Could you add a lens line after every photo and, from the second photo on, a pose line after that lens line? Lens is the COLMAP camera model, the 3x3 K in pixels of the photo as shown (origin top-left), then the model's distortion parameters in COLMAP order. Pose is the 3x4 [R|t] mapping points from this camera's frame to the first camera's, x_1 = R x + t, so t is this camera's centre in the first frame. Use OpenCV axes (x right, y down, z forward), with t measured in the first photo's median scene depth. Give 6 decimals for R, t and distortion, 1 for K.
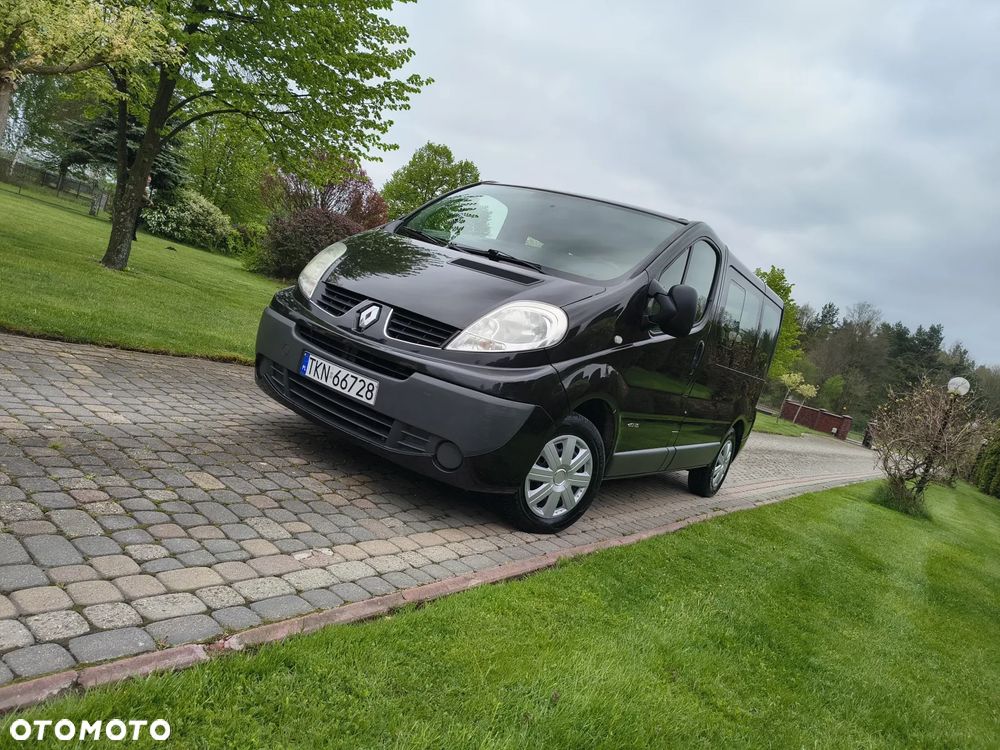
lens RADIAL K [[661.6, 0, 523.4], [0, 661.6, 336.2], [0, 0, 1]] dist [0.006560, -0.001851]
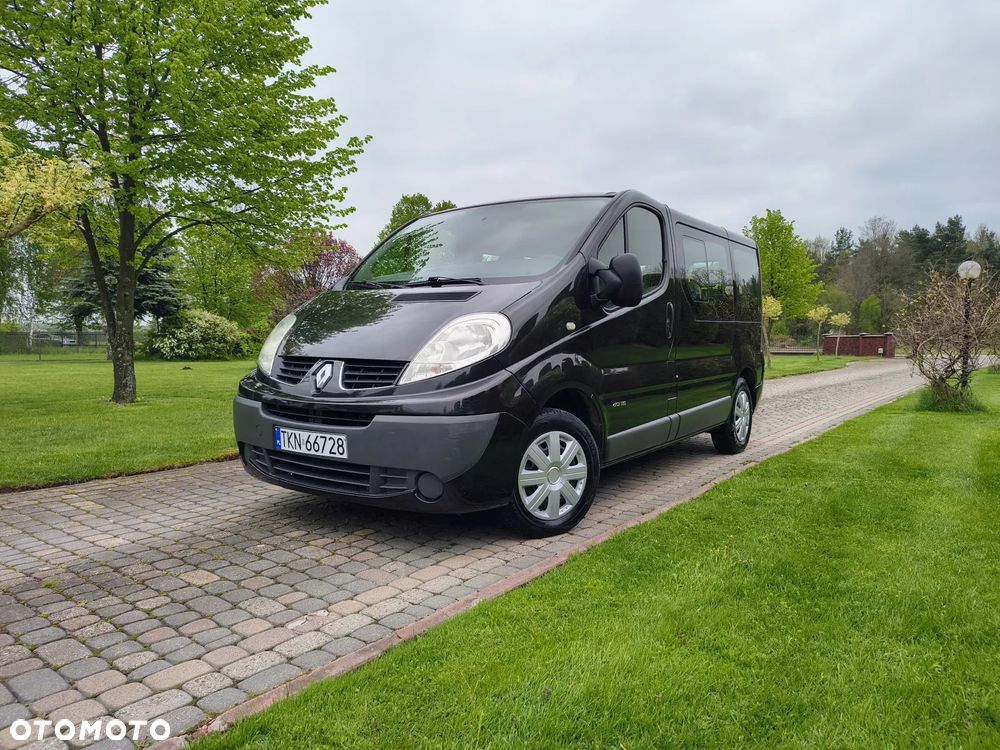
lens RADIAL K [[660.9, 0, 515.1], [0, 660.9, 324.7], [0, 0, 1]] dist [0.004276, -0.001054]
pose [[0.955737, -0.291654, -0.038790, 0.110752], [0.289494, 0.955710, -0.053014, 0.034671], [0.052534, 0.039438, 0.997840, -0.000561]]
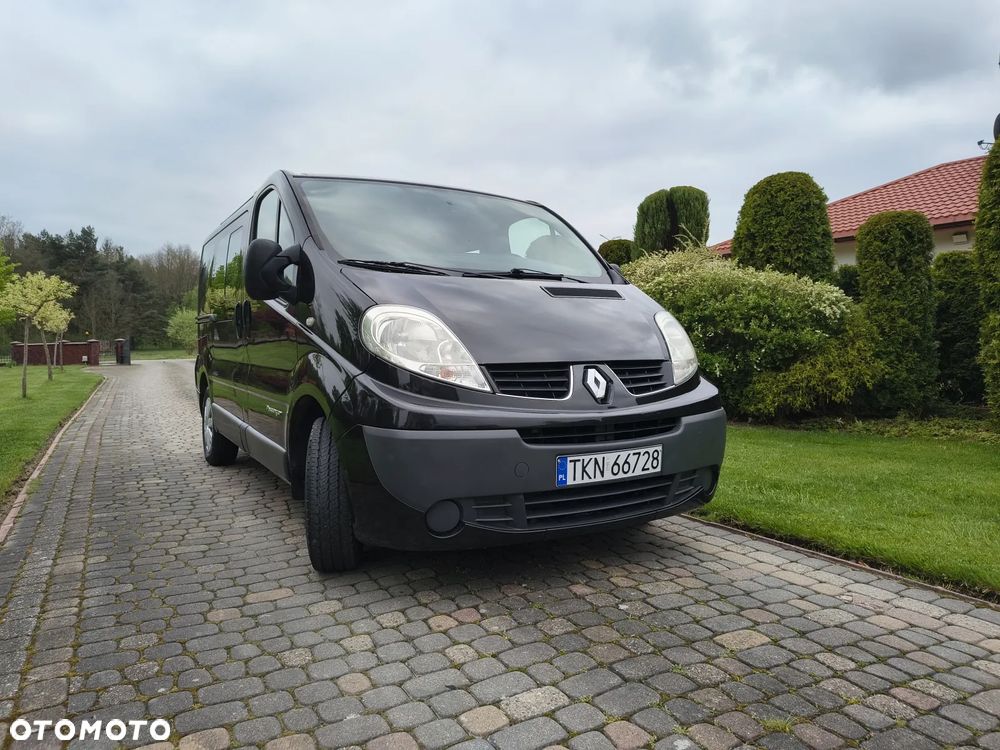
lens RADIAL K [[672.8, 0, 474.6], [0, 672.8, 321.2], [0, 0, 1]] dist [0.000905, -0.000401]
pose [[0.473741, -0.274406, 0.836822, -1.002599], [0.176818, 0.960505, 0.214863, -0.316368], [-0.862731, 0.046175, 0.503550, 0.709980]]
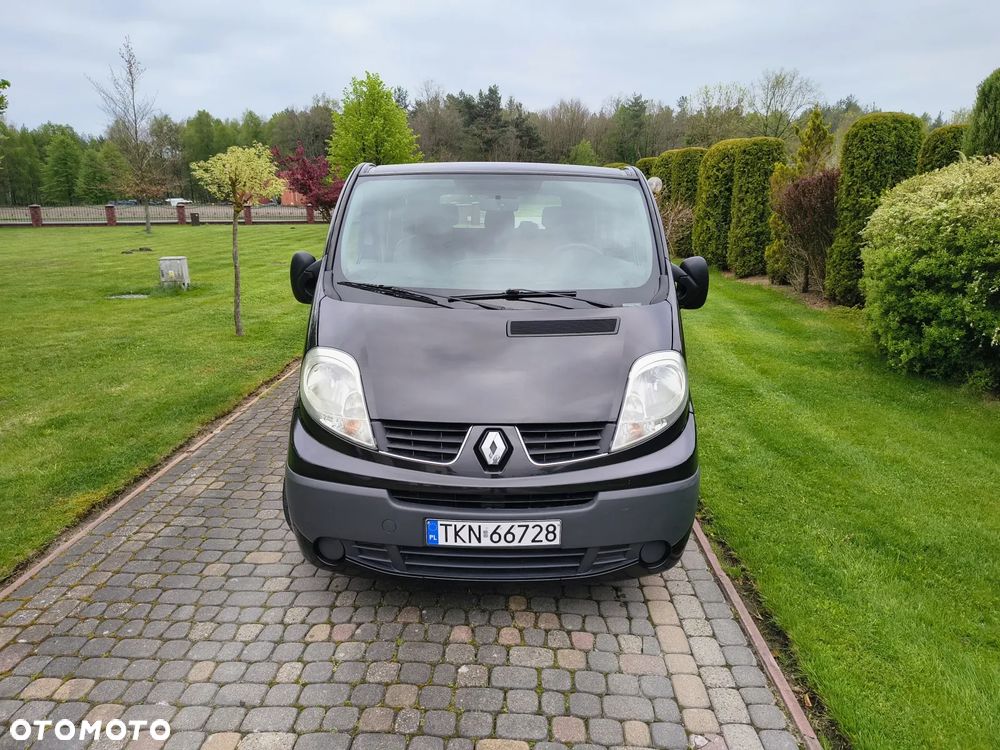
lens RADIAL K [[675.6, 0, 496.4], [0, 675.6, 329.7], [0, 0, 1]] dist [0.004818, -0.003077]
pose [[0.821335, -0.382088, 0.423577, -0.532325], [0.263129, 0.912583, 0.312978, -0.426280], [-0.506134, -0.145605, 0.850075, 0.315827]]
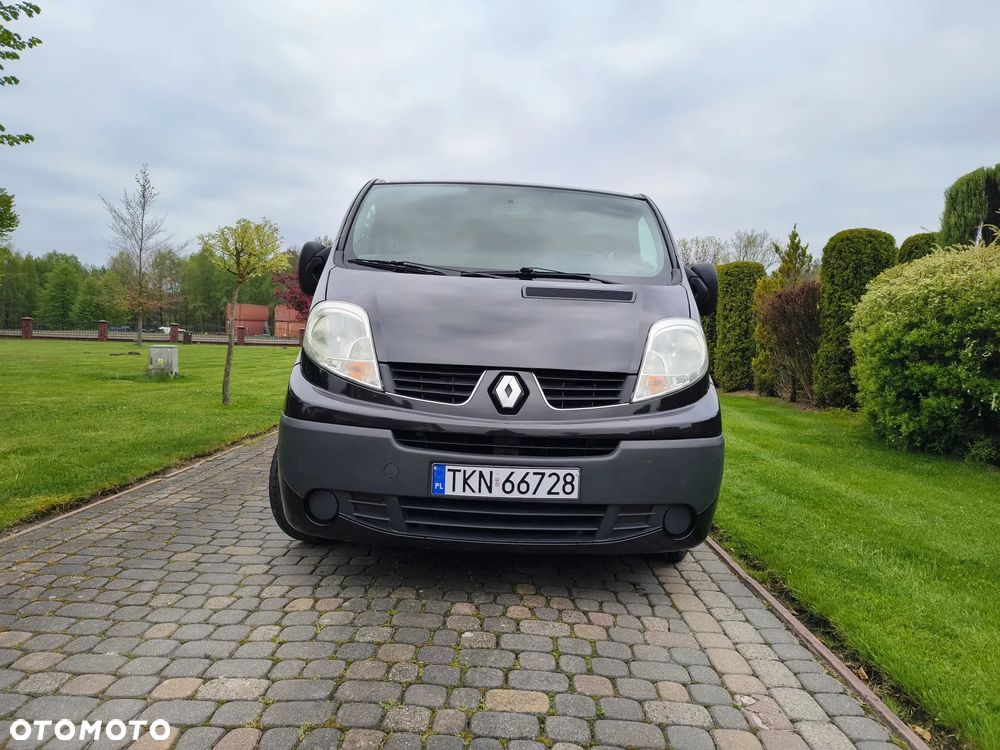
lens RADIAL K [[667.9, 0, 504.2], [0, 667.9, 326.4], [0, 0, 1]] dist [0.007004, -0.003995]
pose [[0.817674, -0.253229, 0.516995, -0.623602], [0.221380, 0.967314, 0.123667, -0.200770], [-0.531413, 0.013333, 0.847008, 0.351633]]
